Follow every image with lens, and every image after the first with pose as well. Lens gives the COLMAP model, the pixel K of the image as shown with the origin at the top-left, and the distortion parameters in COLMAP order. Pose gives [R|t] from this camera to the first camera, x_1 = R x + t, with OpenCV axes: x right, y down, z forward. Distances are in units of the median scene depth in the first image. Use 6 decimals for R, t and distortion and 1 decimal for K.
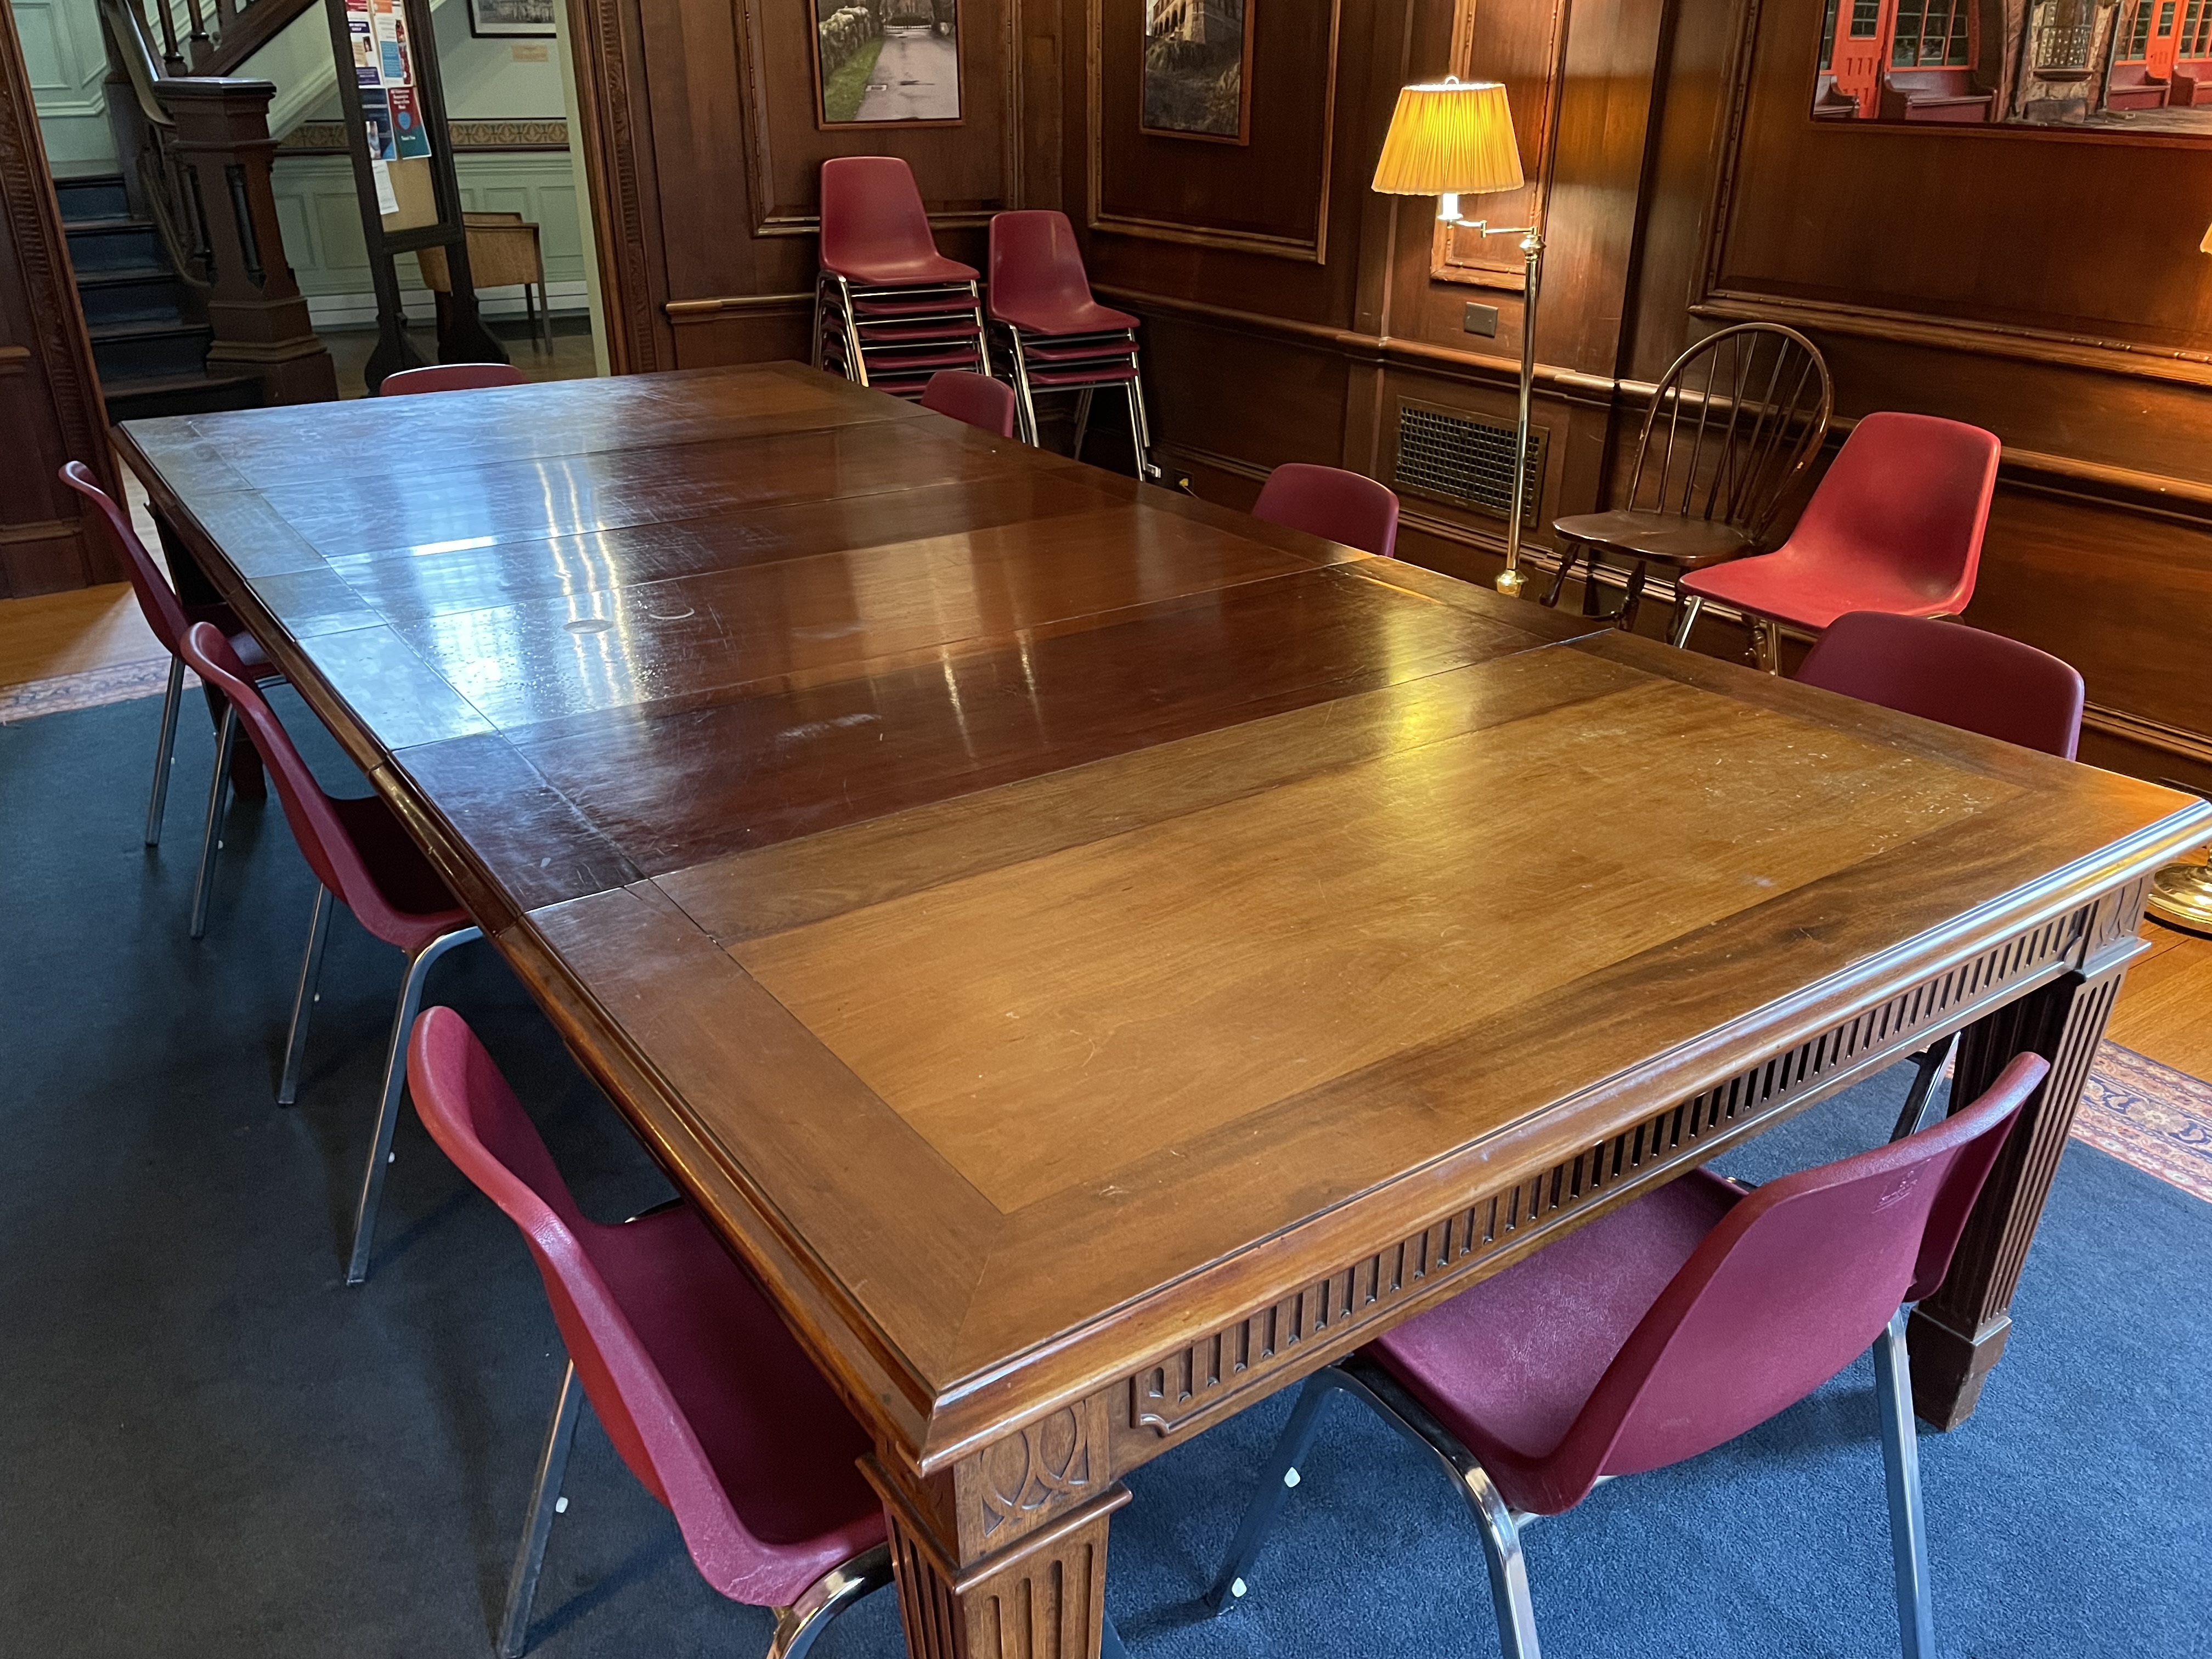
lens RADIAL K [[1667.8, 0, 1106.0], [0, 1667.8, 829.5], [0, 0, 1]] dist [0.082215, -0.109815]
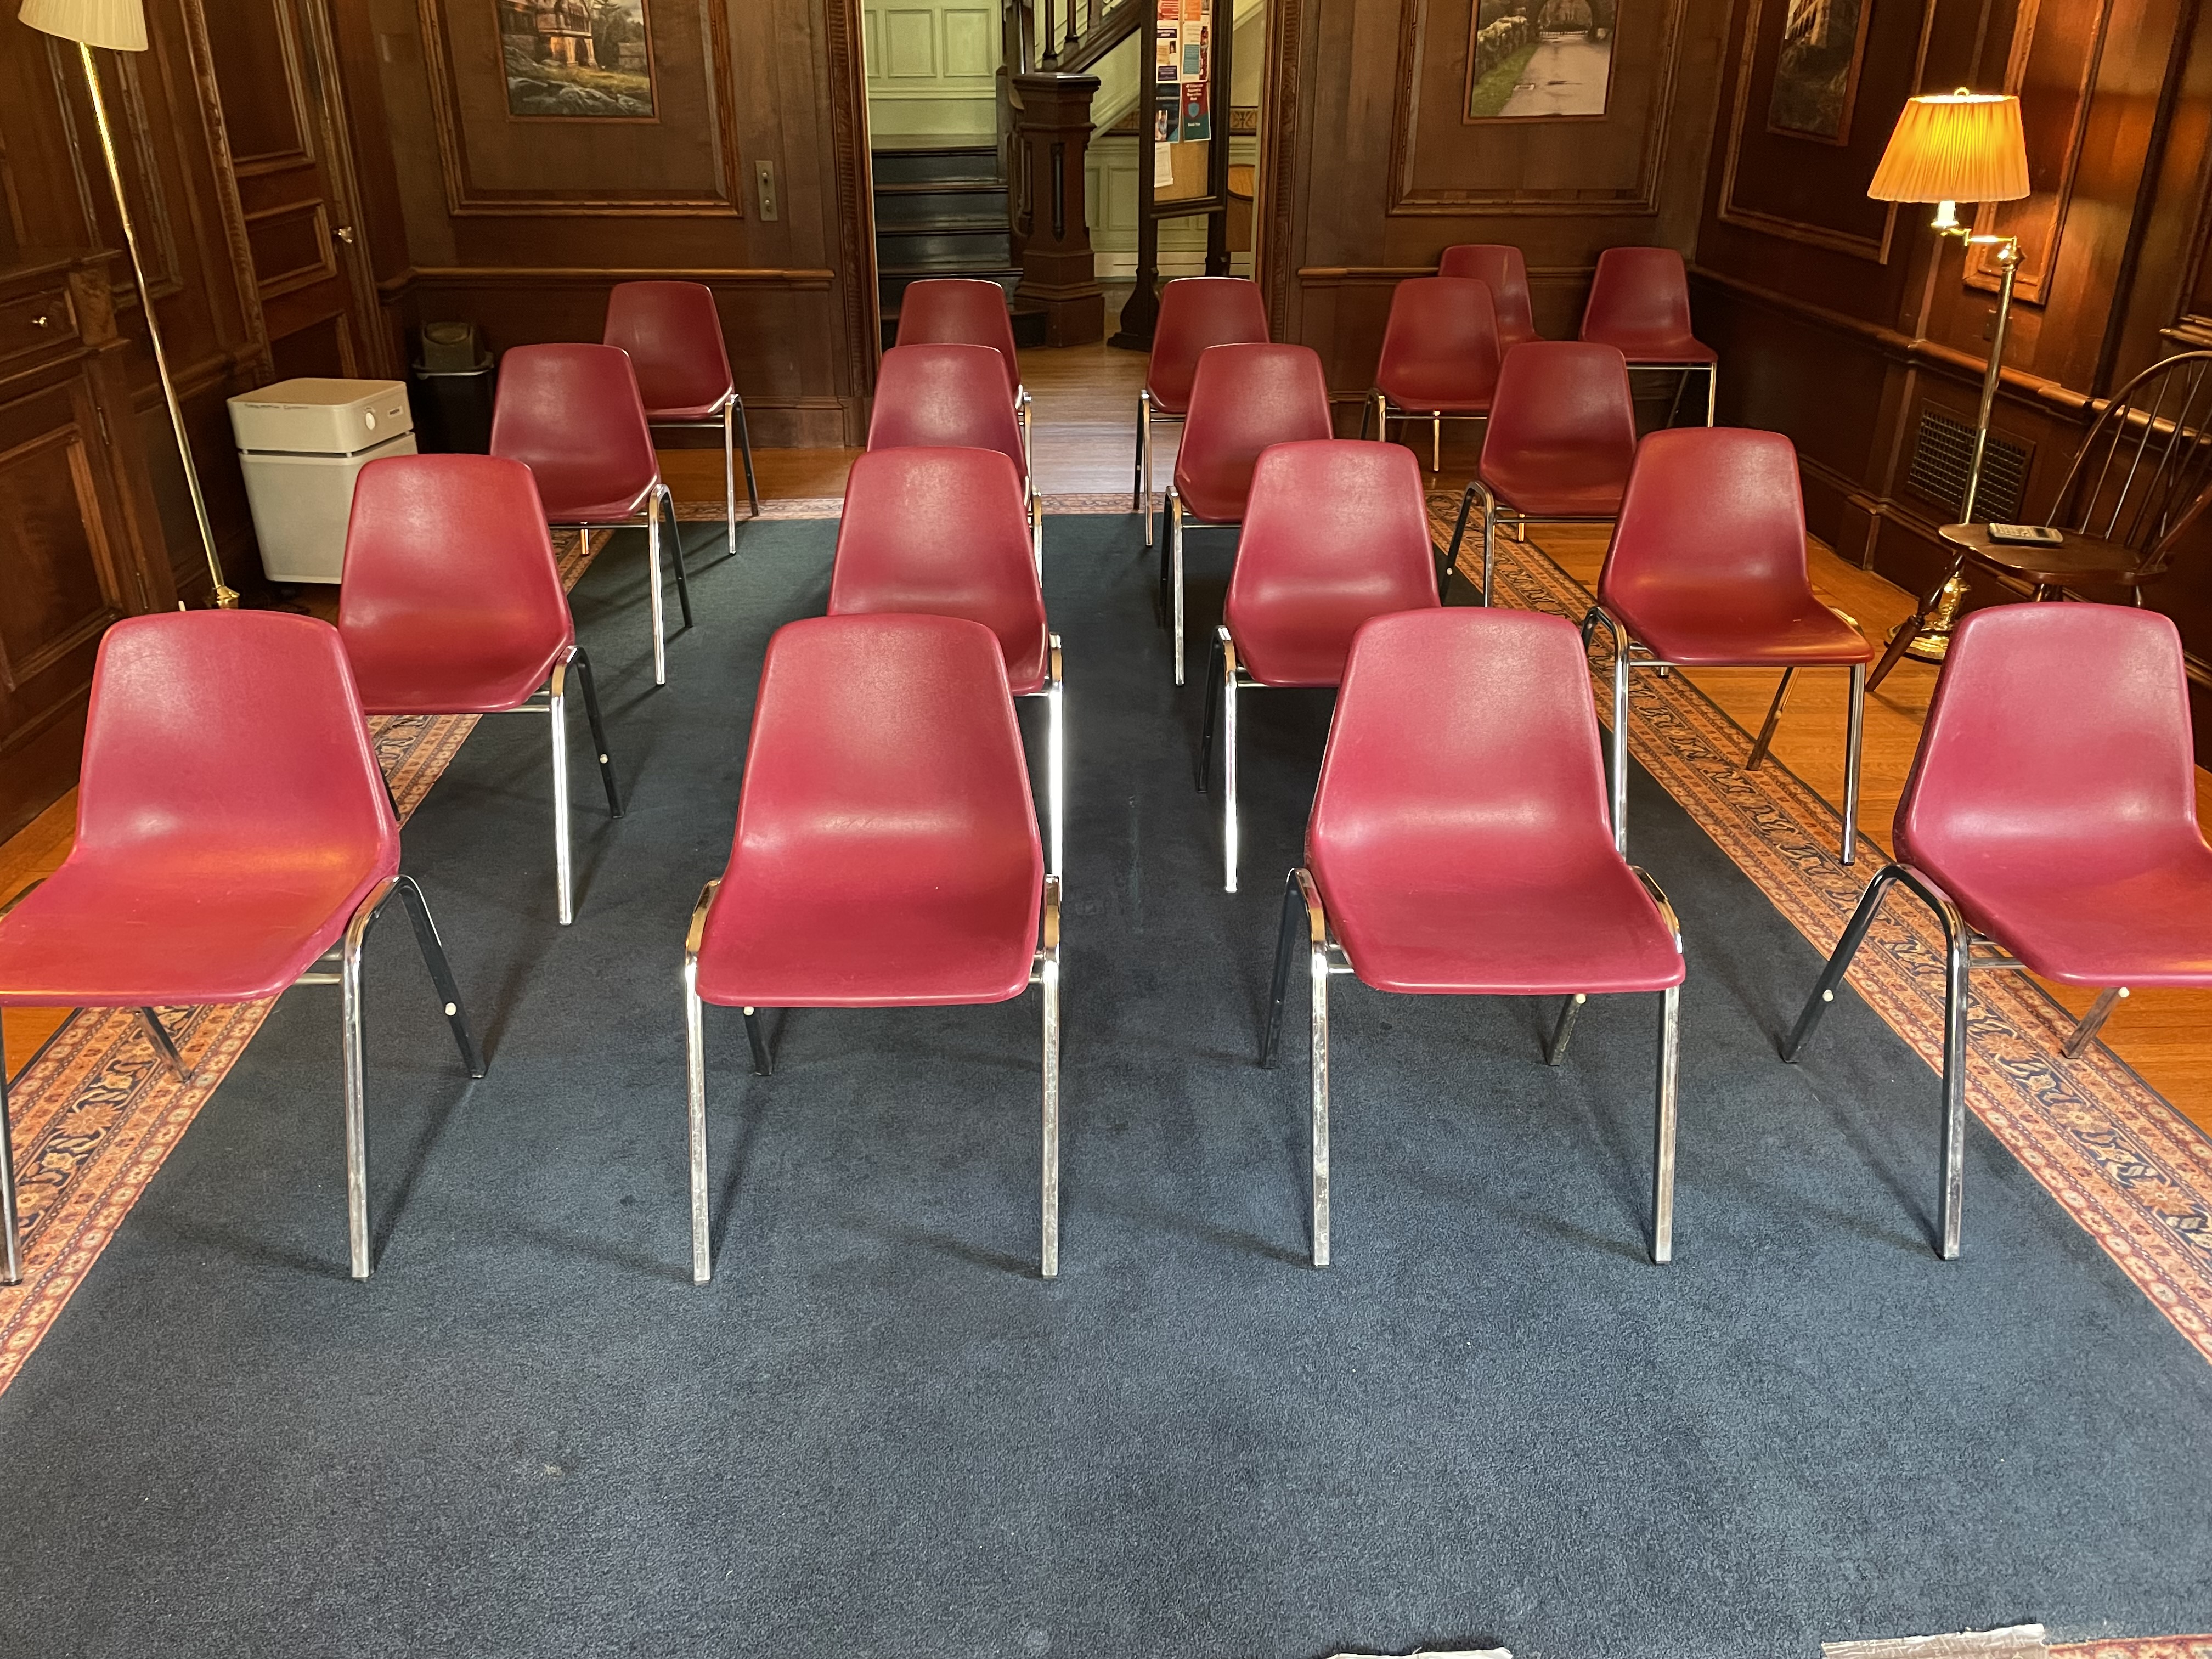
lens RADIAL K [[1667.8, 0, 1106.0], [0, 1667.8, 829.5], [0, 0, 1]] dist [0.082215, -0.109815]
pose [[0.857823, 0.216625, -0.466062, 0.263682], [-0.210822, 0.975341, 0.065304, 0.029083], [0.468716, 0.042236, 0.882339, -0.106566]]
